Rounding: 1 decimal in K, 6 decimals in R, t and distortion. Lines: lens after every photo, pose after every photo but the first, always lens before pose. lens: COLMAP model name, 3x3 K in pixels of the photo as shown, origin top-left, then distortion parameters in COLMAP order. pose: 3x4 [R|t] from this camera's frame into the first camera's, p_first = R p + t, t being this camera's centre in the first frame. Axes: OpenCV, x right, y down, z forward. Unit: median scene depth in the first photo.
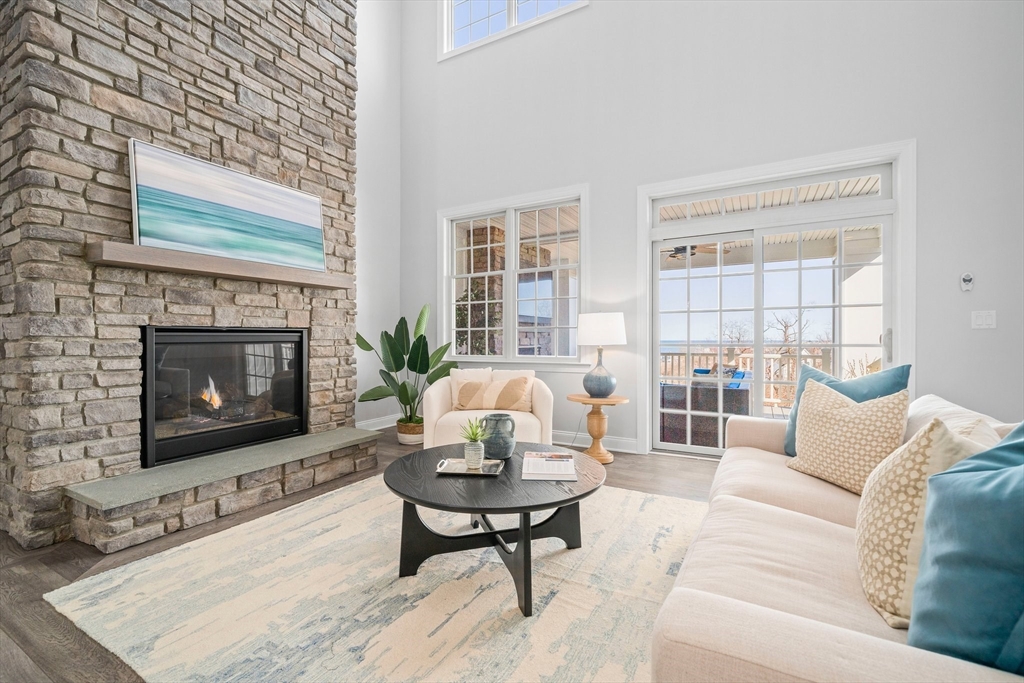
lens RADIAL K [[440.9, 0, 512.9], [0, 440.9, 338.3], [0, 0, 1]] dist [-0.001032, 0.000486]
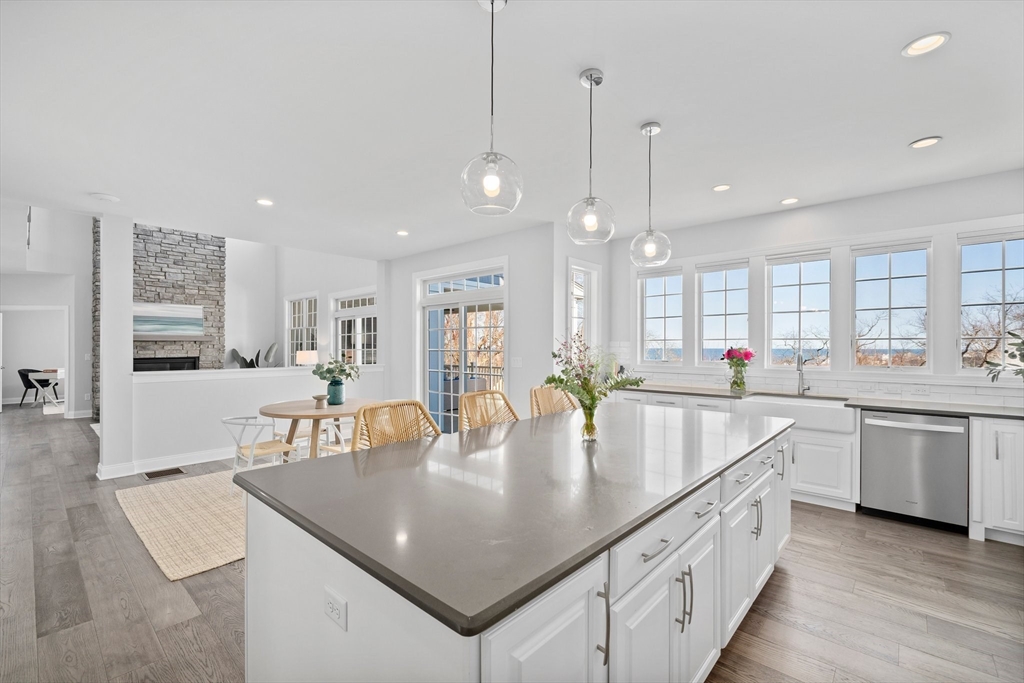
lens RADIAL K [[440.9, 0, 512.5], [0, 440.9, 344.4], [0, 0, 1]] dist [-0.001032, 0.000486]
pose [[0.973466, -0.001258, -0.228827, 2.019174], [0.000098, 0.999987, -0.005080, -0.086290], [0.228831, 0.004922, 0.973454, -1.151536]]
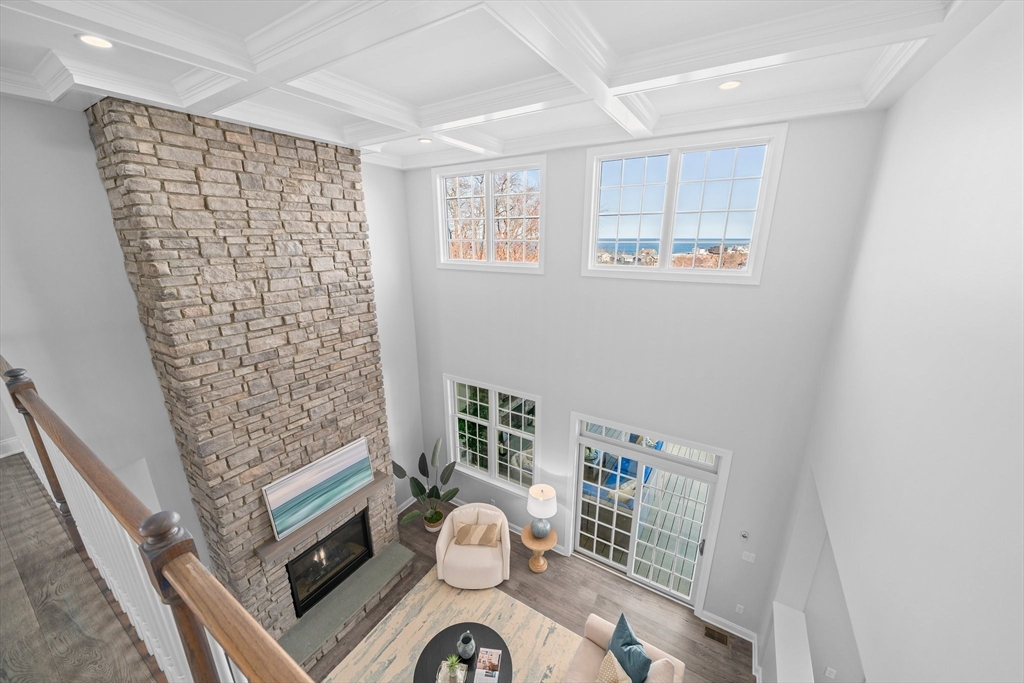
lens RADIAL K [[375.0, 0, 513.2], [0, 375.0, 345.1], [0, 0, 1]] dist [-0.000472, 0.000000]
pose [[0.998908, 0.011538, -0.045265, 0.166149], [0.001737, 0.959171, 0.282823, -1.085866], [0.046681, -0.282593, 0.958103, -0.195035]]
